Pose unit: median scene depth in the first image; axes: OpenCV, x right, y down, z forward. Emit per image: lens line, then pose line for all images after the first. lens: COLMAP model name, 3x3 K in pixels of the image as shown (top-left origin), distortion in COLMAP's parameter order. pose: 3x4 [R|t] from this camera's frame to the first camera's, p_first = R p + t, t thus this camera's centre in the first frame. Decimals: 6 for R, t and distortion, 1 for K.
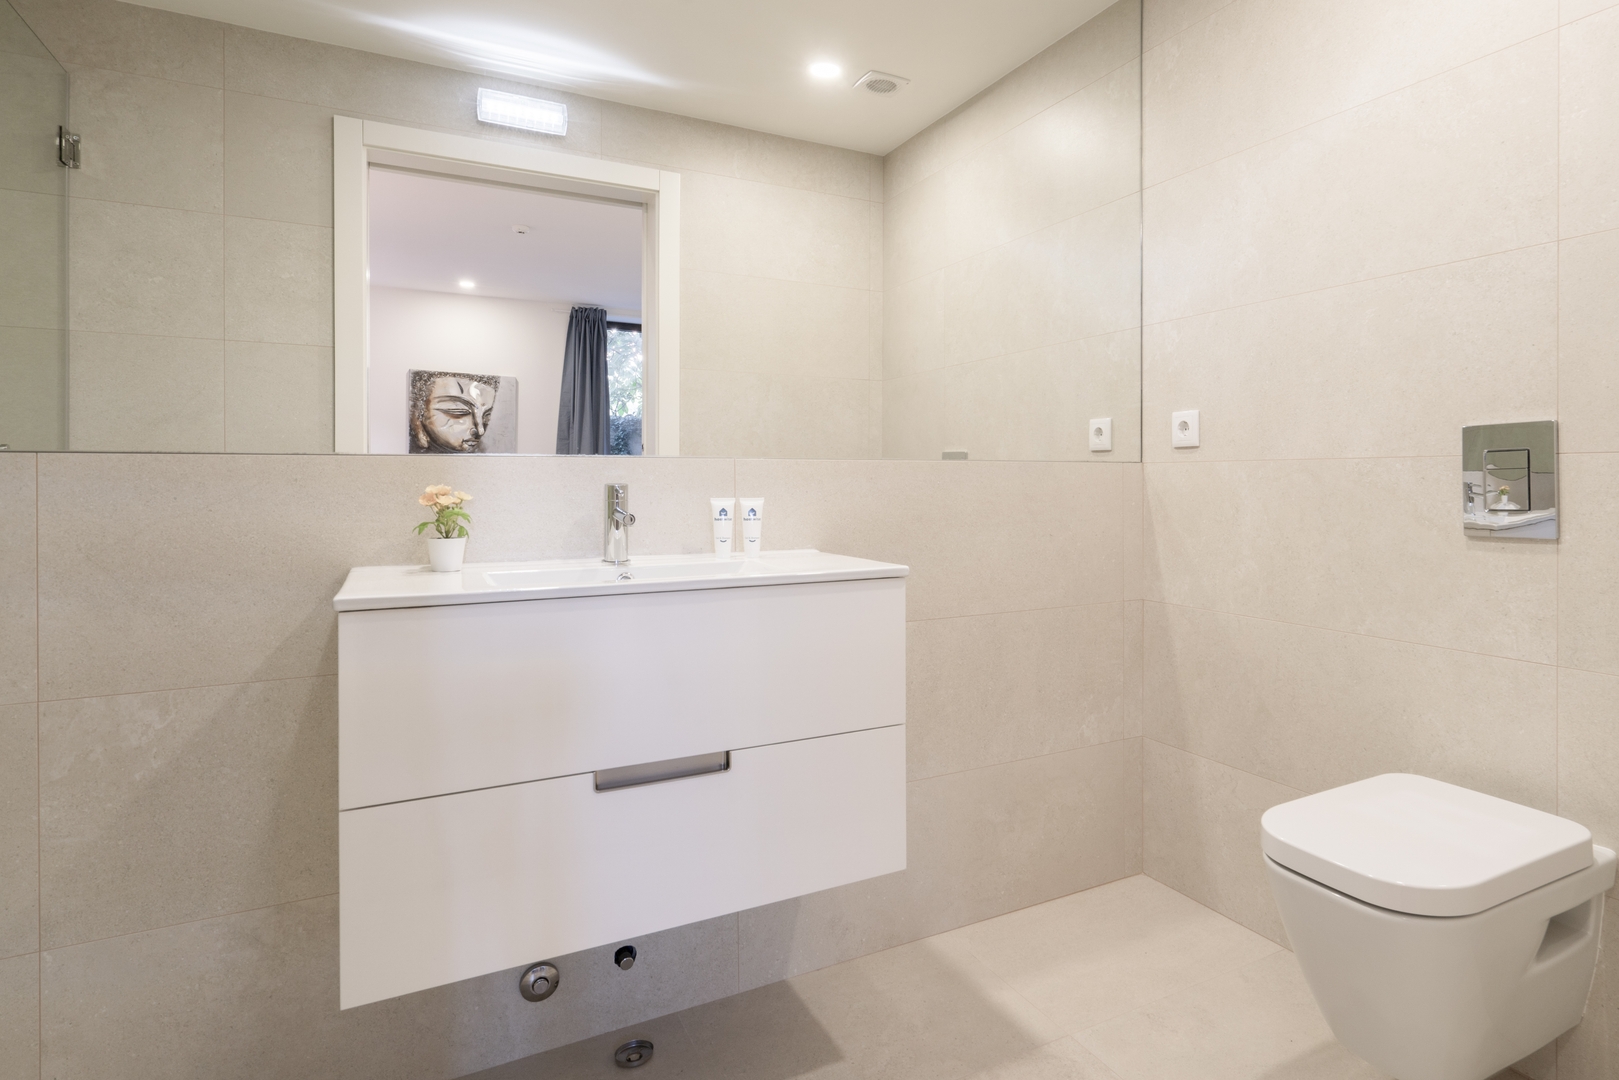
lens RADIAL K [[836.3, 0, 809.5], [0, 836.3, 468.5], [0, 0, 1]] dist [-0.001462, -0.000833]
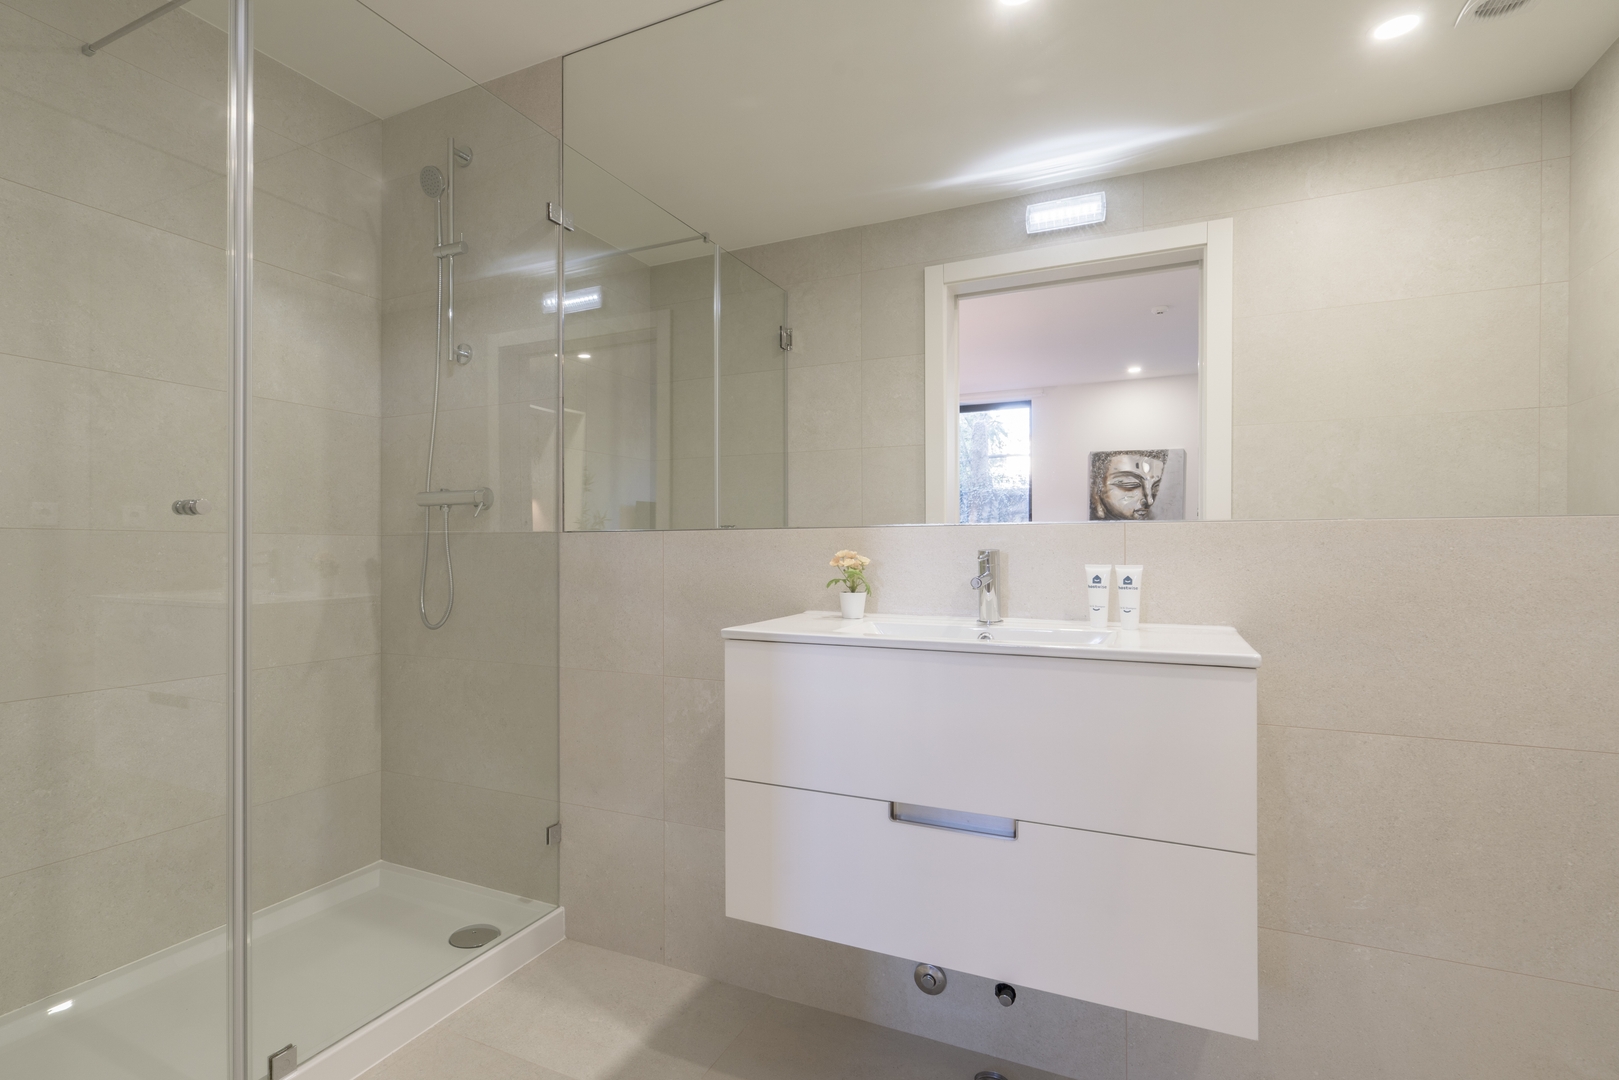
lens RADIAL K [[736.0, 0, 809.5], [0, 736.0, 540.0], [0, 0, 1]] dist [-0.001017, 0.000360]
pose [[0.633973, -0.008418, -0.773309, 0.215046], [0.012754, 0.999919, -0.000428, 0.002094], [0.773250, -0.009591, 0.634029, 0.133437]]
